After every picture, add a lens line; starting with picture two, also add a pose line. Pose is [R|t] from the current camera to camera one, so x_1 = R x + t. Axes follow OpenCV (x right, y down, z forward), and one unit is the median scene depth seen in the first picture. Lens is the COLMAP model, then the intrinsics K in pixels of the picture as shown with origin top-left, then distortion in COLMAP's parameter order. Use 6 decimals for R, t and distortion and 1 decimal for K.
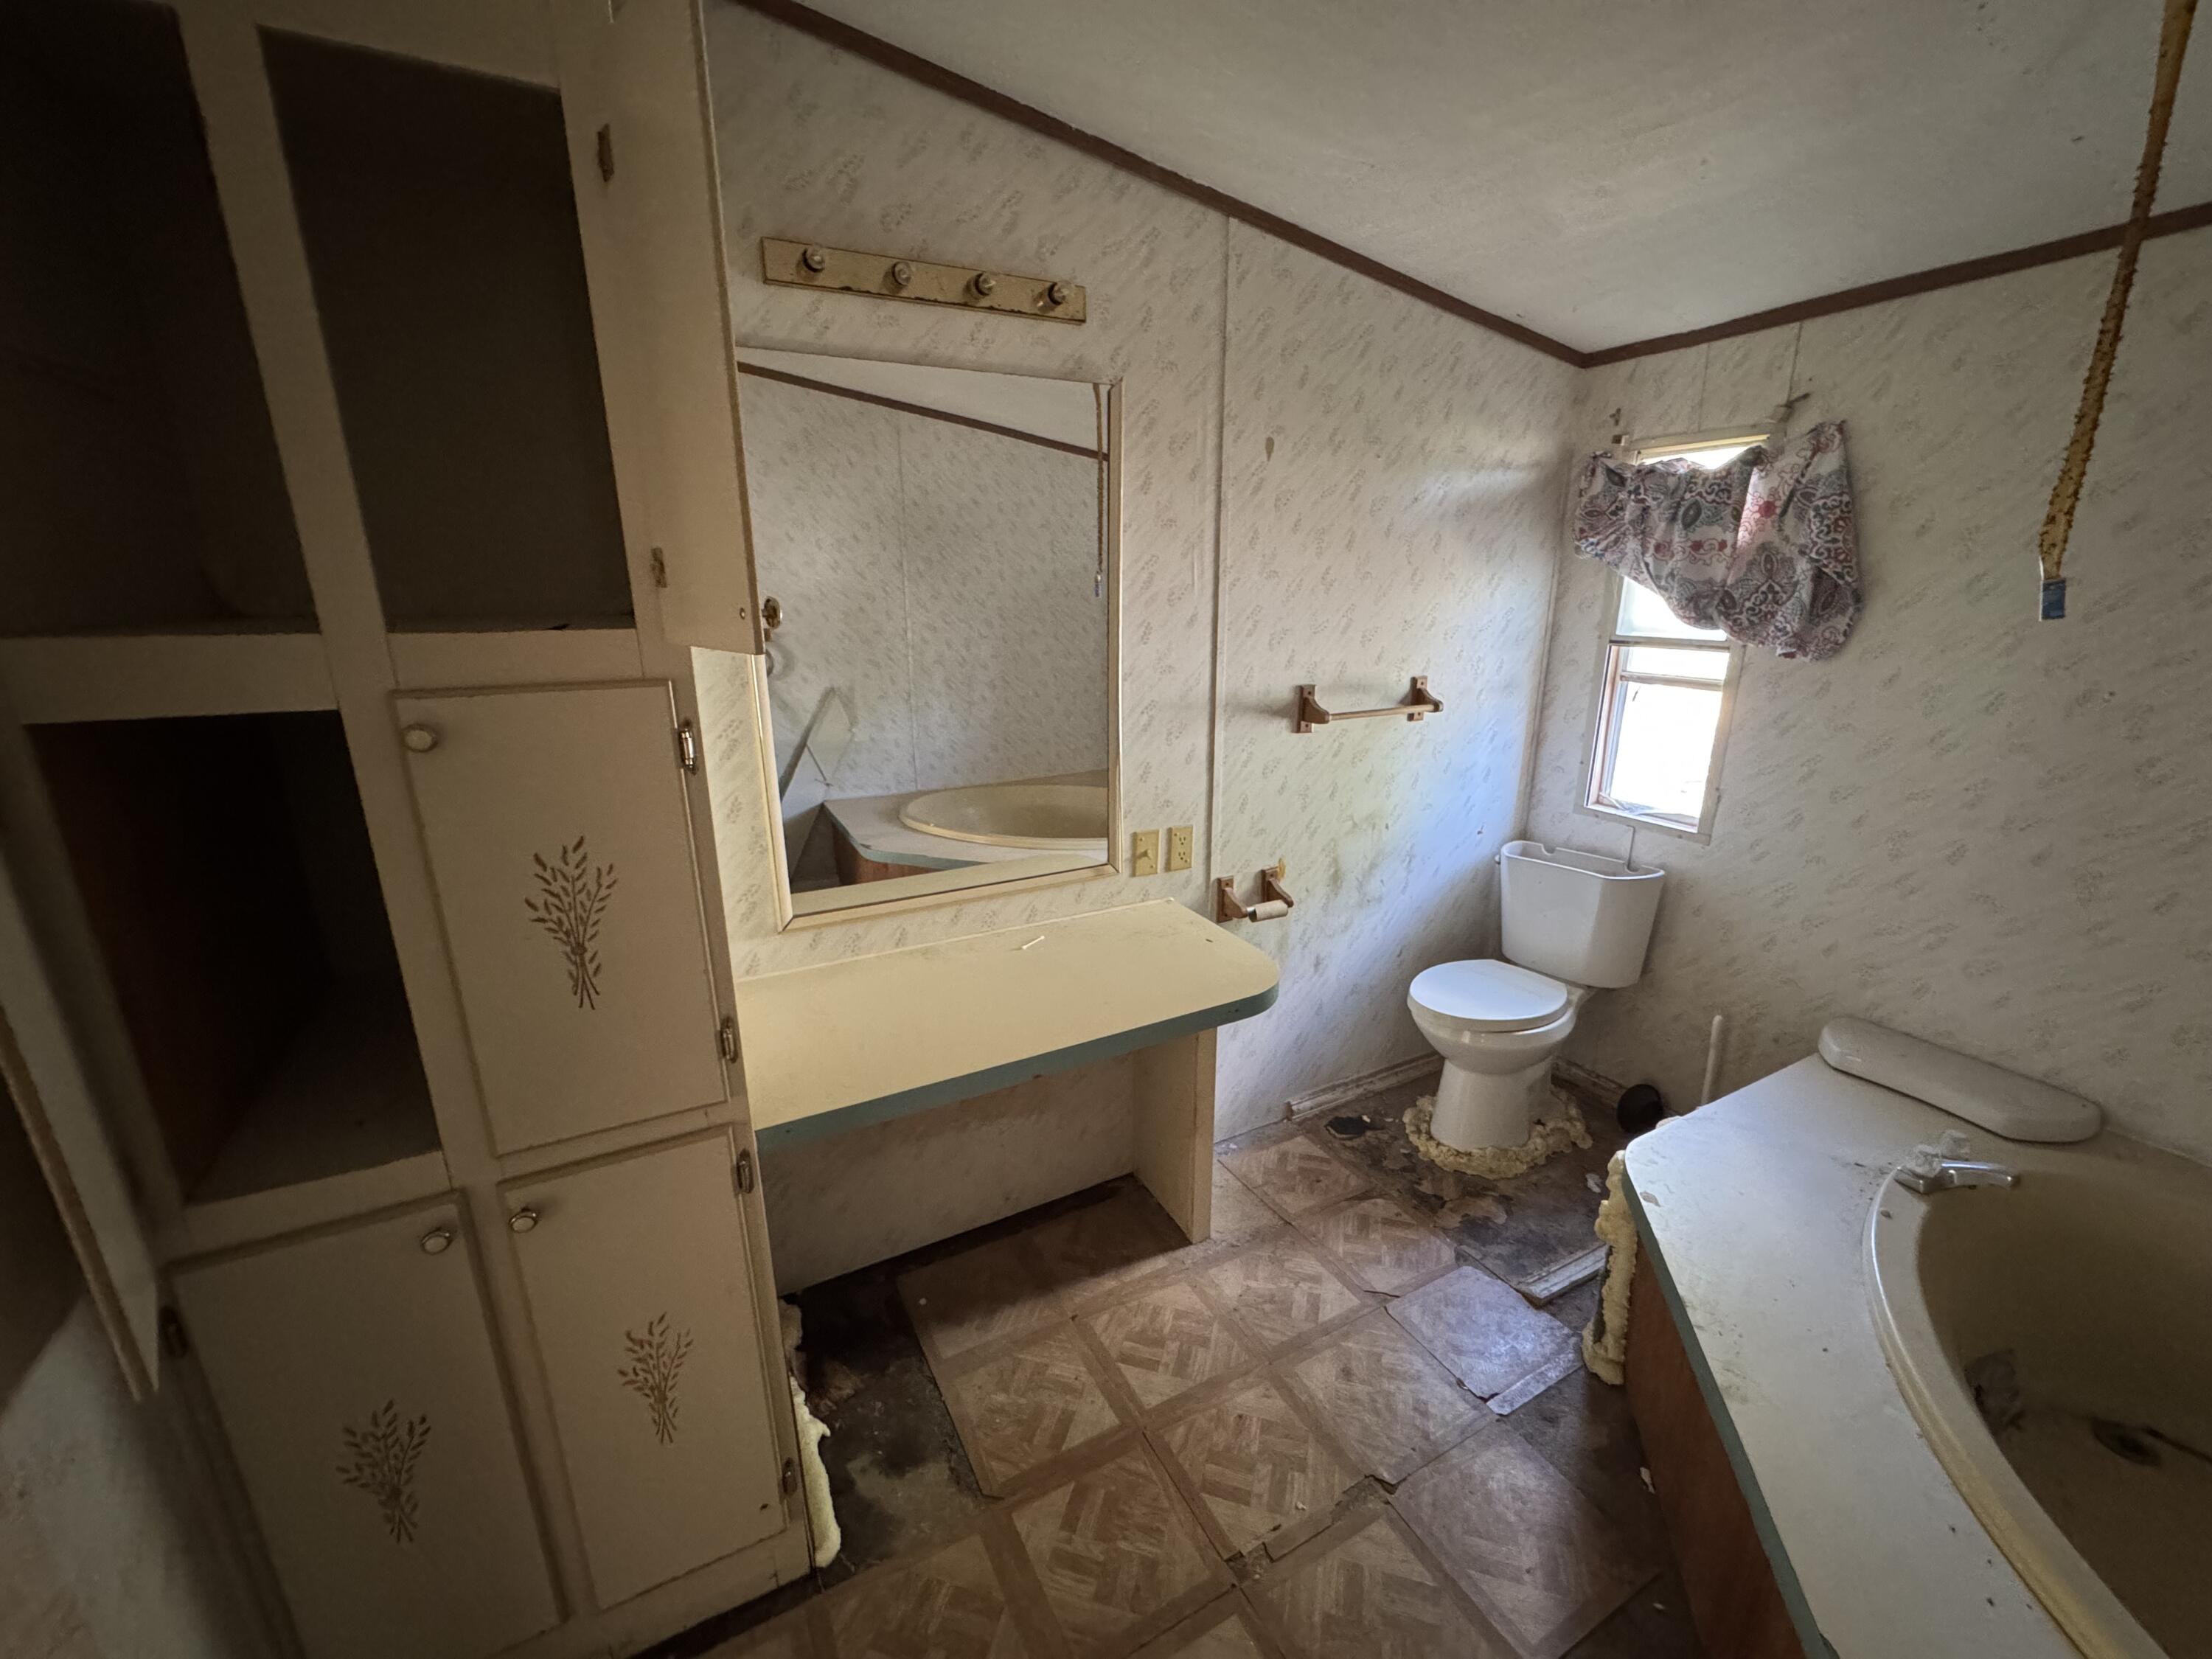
lens RADIAL K [[881.0, 0, 1111.3], [0, 881.0, 831.1], [0, 0, 1]] dist [-0.003393, 0.000369]
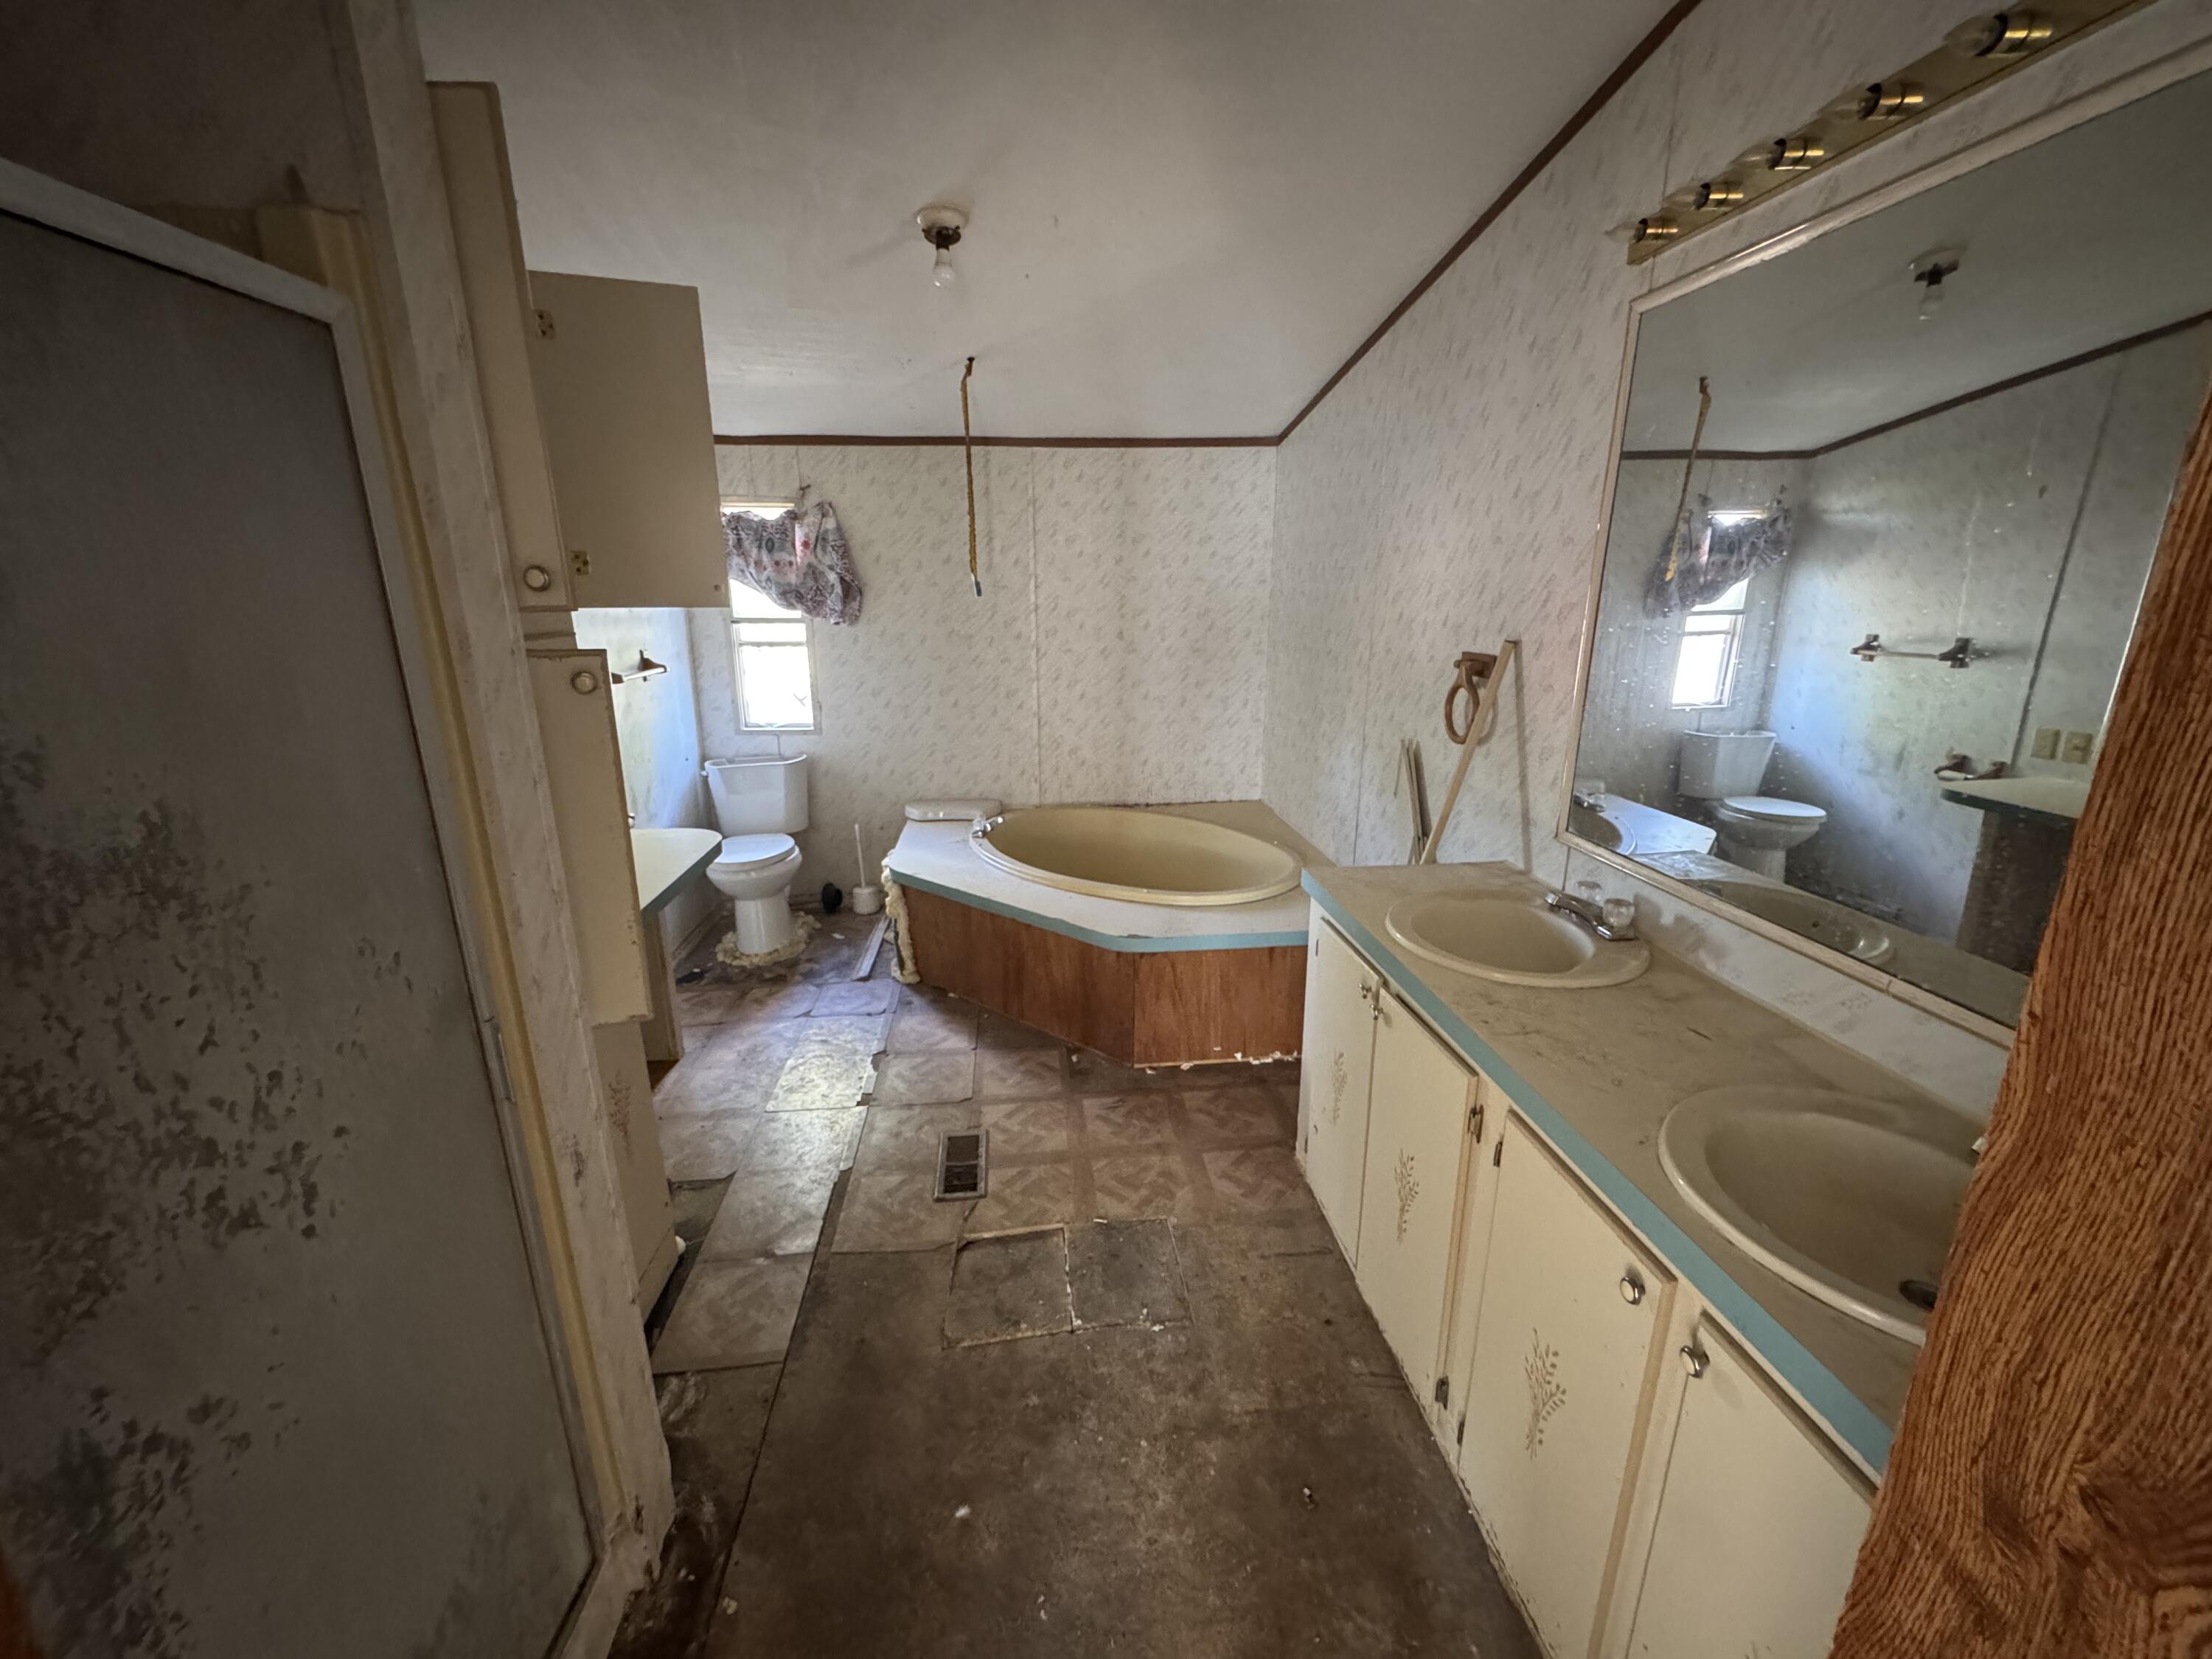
lens RADIAL K [[881.0, 0, 1100.5], [0, 881.0, 829.1], [0, 0, 1]] dist [-0.003393, 0.000369]
pose [[0.384888, -0.237908, 0.891774, -0.773364], [0.246791, 0.957554, 0.148943, 0.078176], [-0.889357, 0.162755, 0.427265, -0.228153]]
